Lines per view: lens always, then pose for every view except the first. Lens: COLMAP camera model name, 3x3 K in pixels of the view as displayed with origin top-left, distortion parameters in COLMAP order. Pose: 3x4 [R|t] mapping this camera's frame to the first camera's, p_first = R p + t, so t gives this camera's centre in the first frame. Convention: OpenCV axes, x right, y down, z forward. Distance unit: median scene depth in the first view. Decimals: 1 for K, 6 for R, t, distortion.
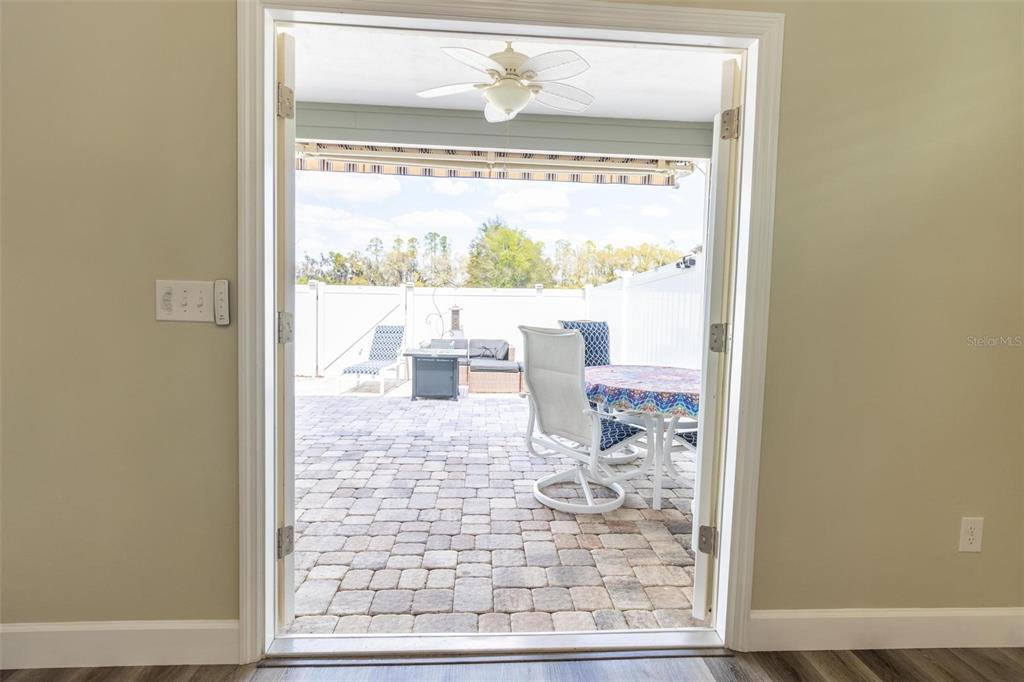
lens RADIAL K [[471.3, 0, 503.0], [0, 471.3, 341.7], [0, 0, 1]] dist [0.000413, 0.001667]
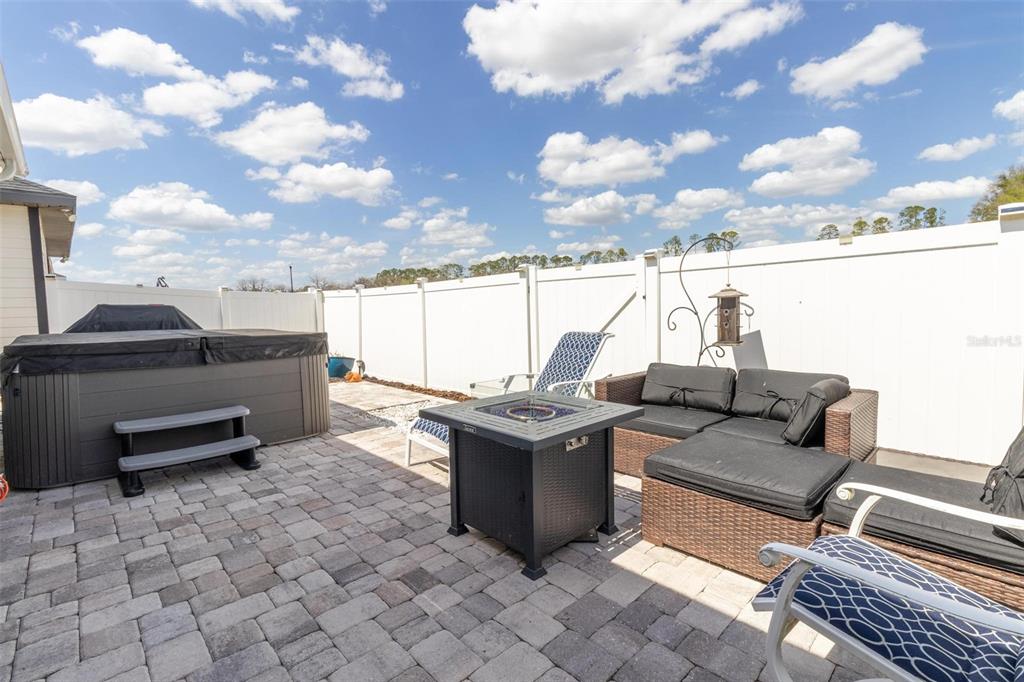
lens RADIAL K [[471.3, 0, 511.1], [0, 471.3, 335.7], [0, 0, 1]] dist [0.000413, 0.001667]
pose [[0.664693, 0.014286, -0.746980, 0.126794], [-0.022758, 0.999740, -0.001131, -0.037957], [0.746770, 0.017751, 0.664846, 0.777452]]
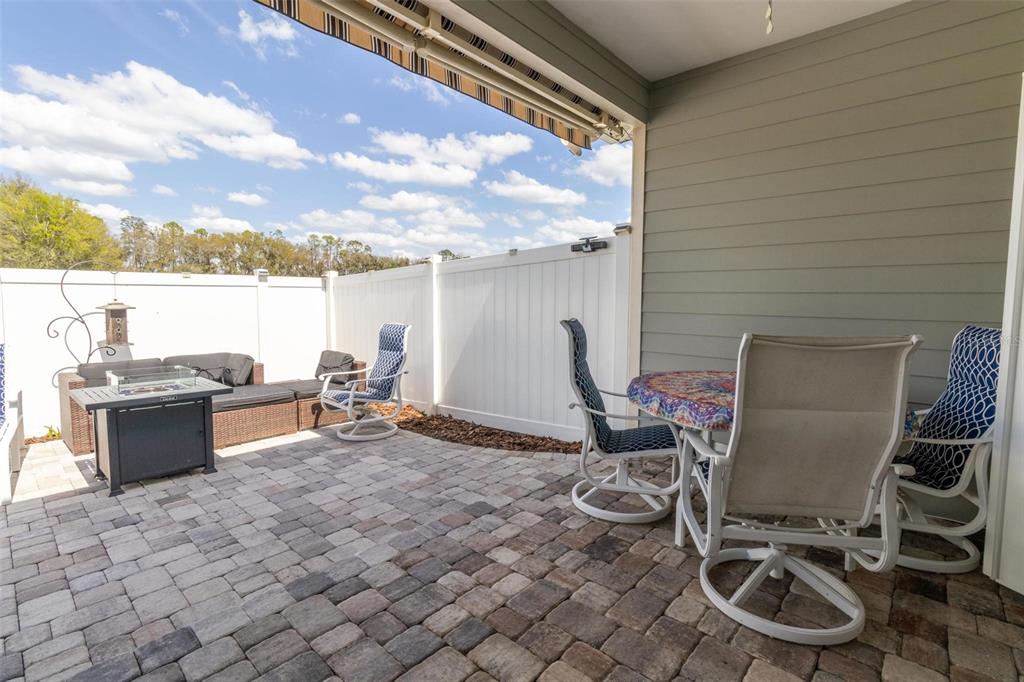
lens RADIAL K [[471.3, 0, 505.0], [0, 471.3, 340.1], [0, 0, 1]] dist [0.000413, 0.001667]
pose [[0.711262, -0.077065, 0.698690, -0.232798], [0.068168, 0.996849, 0.040557, -0.029704], [-0.699614, 0.018782, 0.714274, 0.361053]]
